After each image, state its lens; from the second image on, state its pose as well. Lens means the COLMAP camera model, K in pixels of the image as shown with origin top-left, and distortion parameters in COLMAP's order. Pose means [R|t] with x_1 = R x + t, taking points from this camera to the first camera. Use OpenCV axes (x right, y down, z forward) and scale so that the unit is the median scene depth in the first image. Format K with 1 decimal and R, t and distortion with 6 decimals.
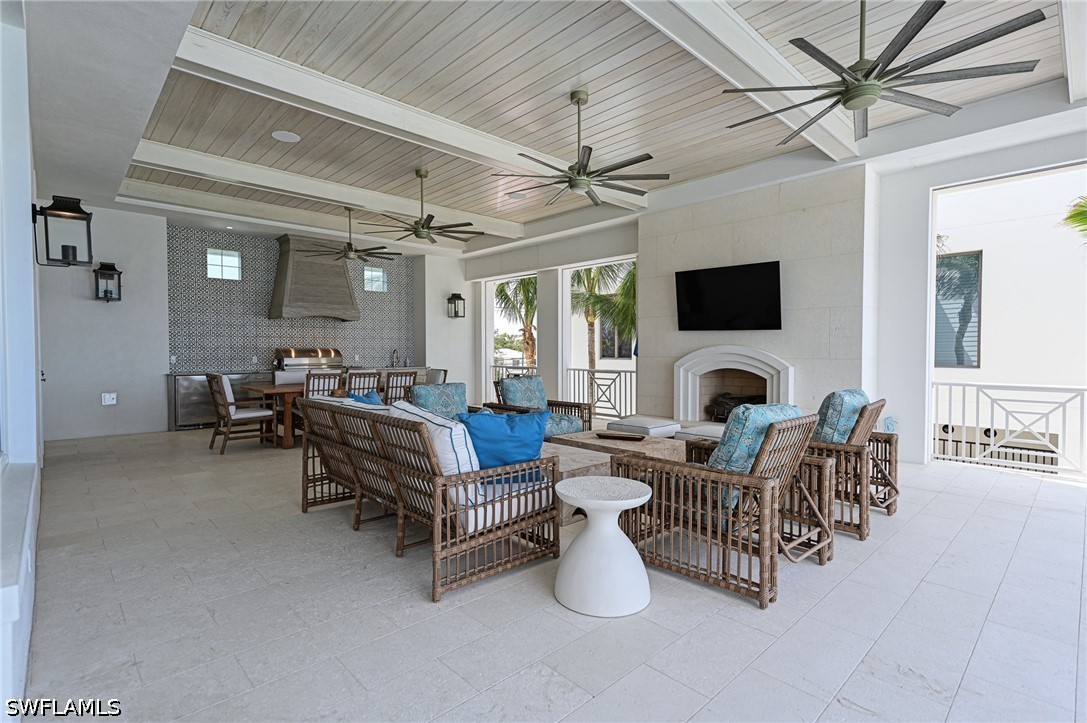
lens RADIAL K [[525.8, 0, 547.0], [0, 525.8, 359.5], [0, 0, 1]] dist [0.002552, 0.000416]
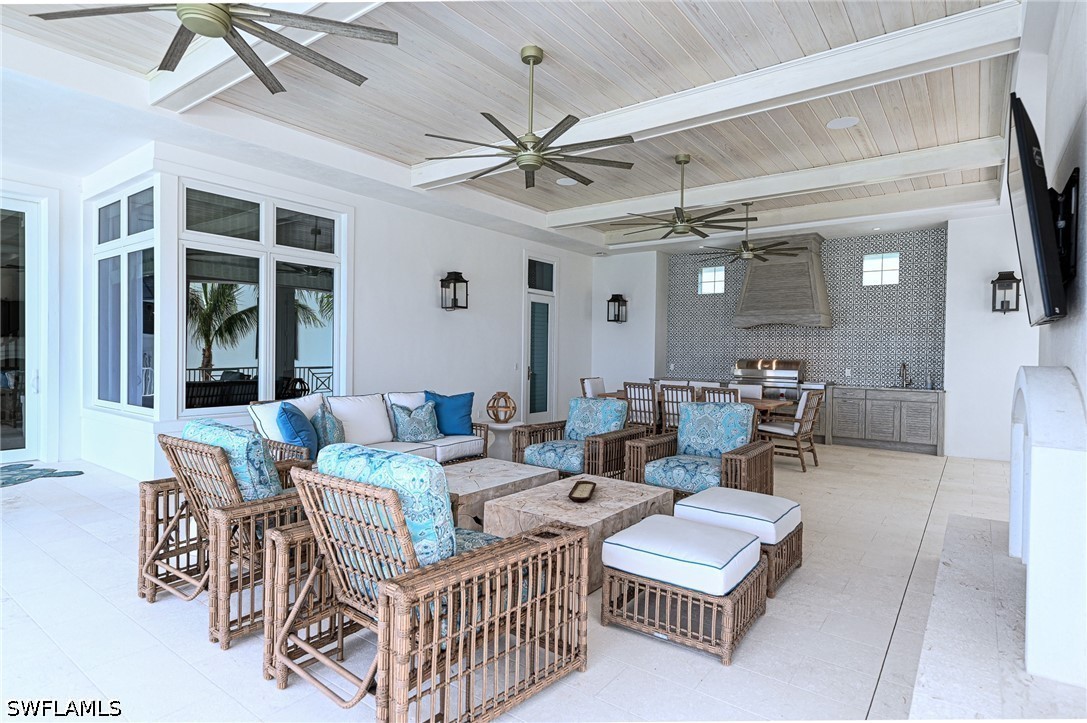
lens RADIAL K [[590.6, 0, 542.3], [0, 590.6, 361.8], [0, 0, 1]] dist [0.003160, -0.000013]
pose [[0.165144, 0.010988, -0.986208, 0.500425], [-0.037626, 0.999280, 0.004833, -0.007241], [0.985551, 0.036309, 0.165439, 0.447143]]
